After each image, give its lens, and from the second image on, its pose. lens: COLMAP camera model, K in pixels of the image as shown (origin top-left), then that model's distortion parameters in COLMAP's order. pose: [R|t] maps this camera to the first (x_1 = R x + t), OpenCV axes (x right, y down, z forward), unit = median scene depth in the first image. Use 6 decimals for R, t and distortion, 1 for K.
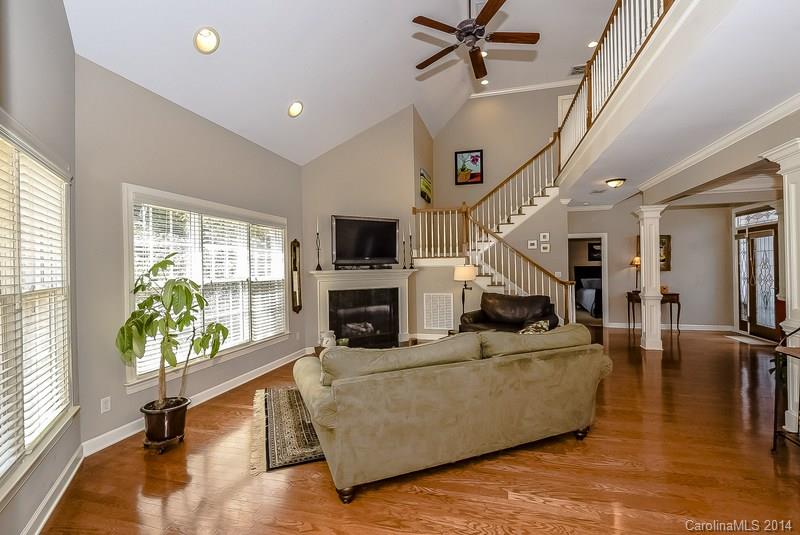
lens RADIAL K [[367.1, 0, 400.0], [0, 367.1, 267.5], [0, 0, 1]] dist [0.002590, 0.000390]
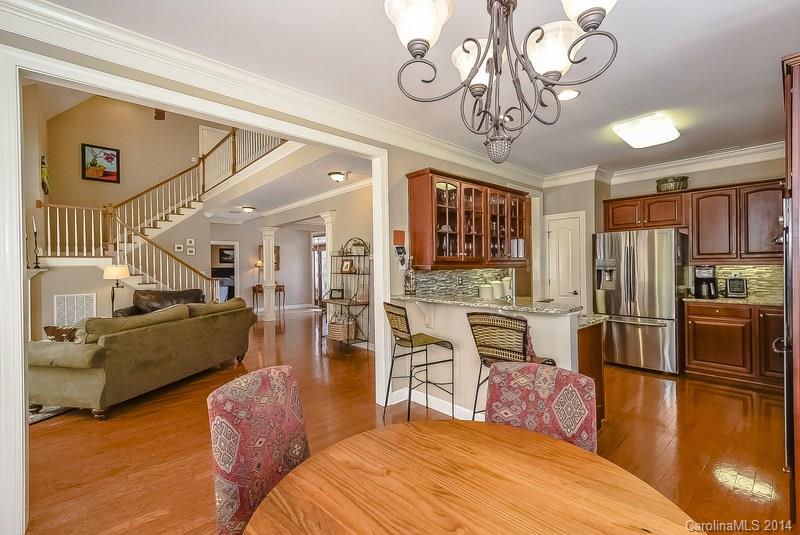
lens RADIAL K [[355.9, 0, 403.1], [0, 355.9, 265.5], [0, 0, 1]] dist [-0.002843, -0.000817]
pose [[0.559478, 0.008328, 0.828803, -0.189882], [0.003710, 0.999914, -0.012552, 0.010264], [-0.828837, 0.010098, 0.559399, -0.234681]]
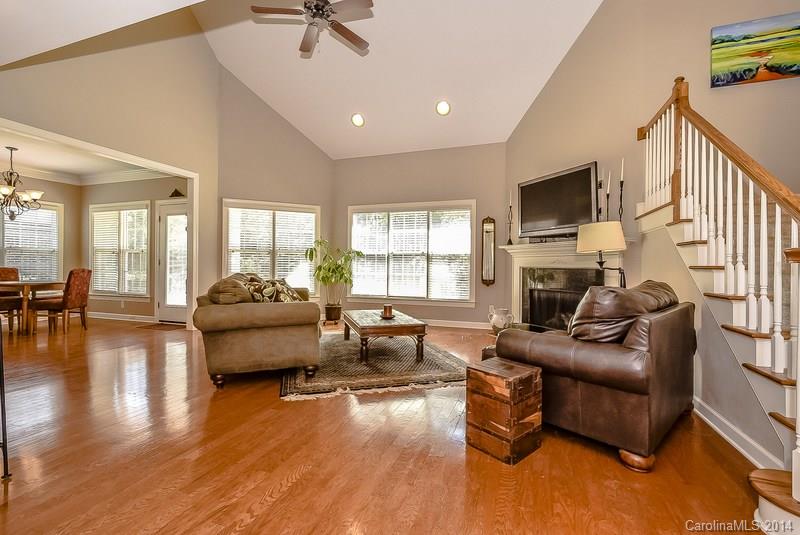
lens RADIAL K [[355.9, 0, 403.1], [0, 355.9, 265.5], [0, 0, 1]] dist [-0.002843, -0.000817]
pose [[-0.093352, 0.016537, -0.995496, 0.620572], [-0.007294, 0.999824, 0.017293, 0.040266], [0.995606, 0.008875, -0.093215, 0.698661]]
